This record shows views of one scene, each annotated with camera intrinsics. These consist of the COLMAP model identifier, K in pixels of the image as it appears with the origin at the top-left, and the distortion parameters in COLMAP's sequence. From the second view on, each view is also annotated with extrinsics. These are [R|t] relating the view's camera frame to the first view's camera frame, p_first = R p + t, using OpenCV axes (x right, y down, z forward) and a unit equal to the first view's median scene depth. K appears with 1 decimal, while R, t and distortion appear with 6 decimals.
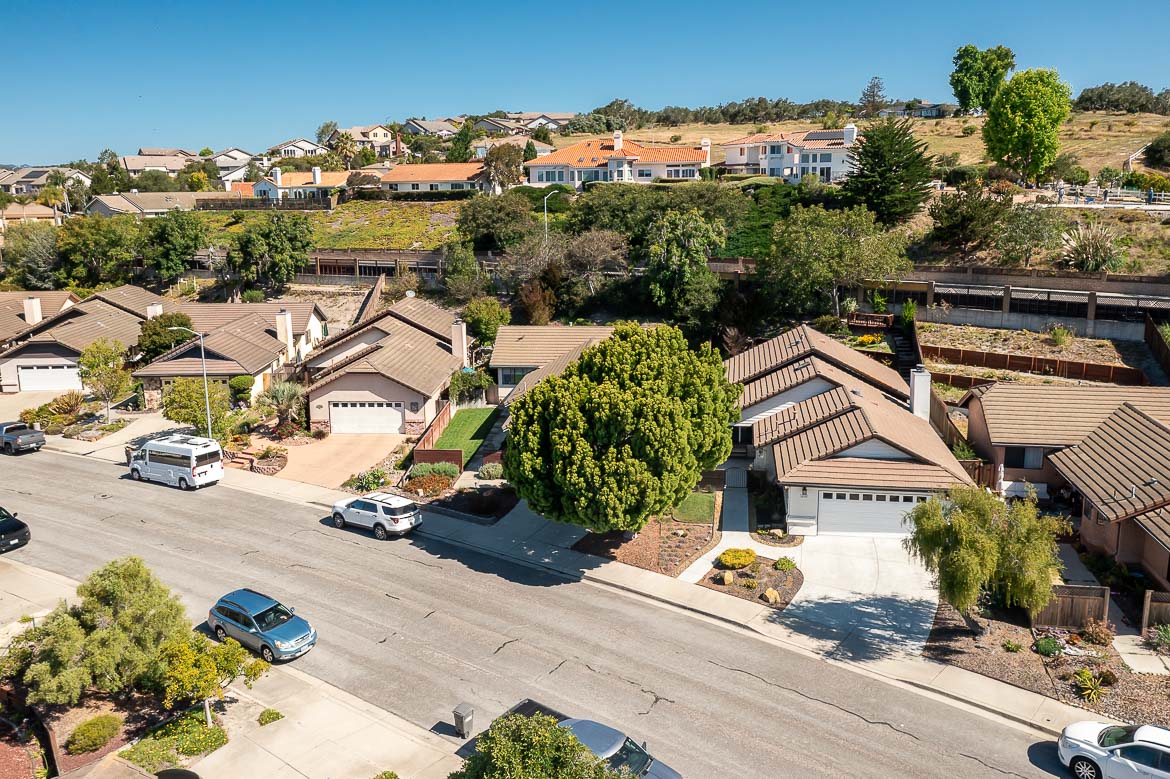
lens RADIAL K [[853.9, 0, 617.7], [0, 853.9, 387.3], [0, 0, 1]] dist [0.003931, 0.003089]
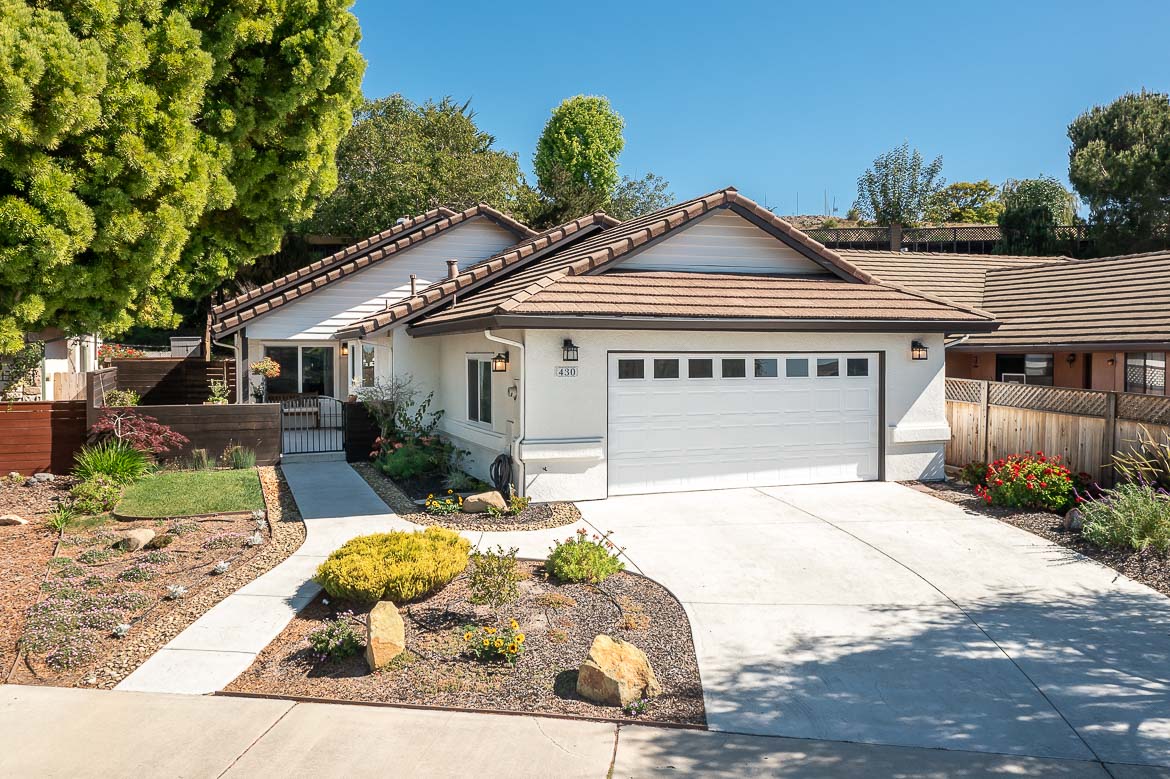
lens RADIAL K [[912.0, 0, 569.5], [0, 912.0, 391.6], [0, 0, 1]] dist [0.008335, 0.017862]
pose [[0.879160, -0.016963, 0.476225, 0.059533], [0.097255, 0.984719, -0.144467, 0.189703], [-0.466497, 0.173324, 0.867375, 0.729517]]
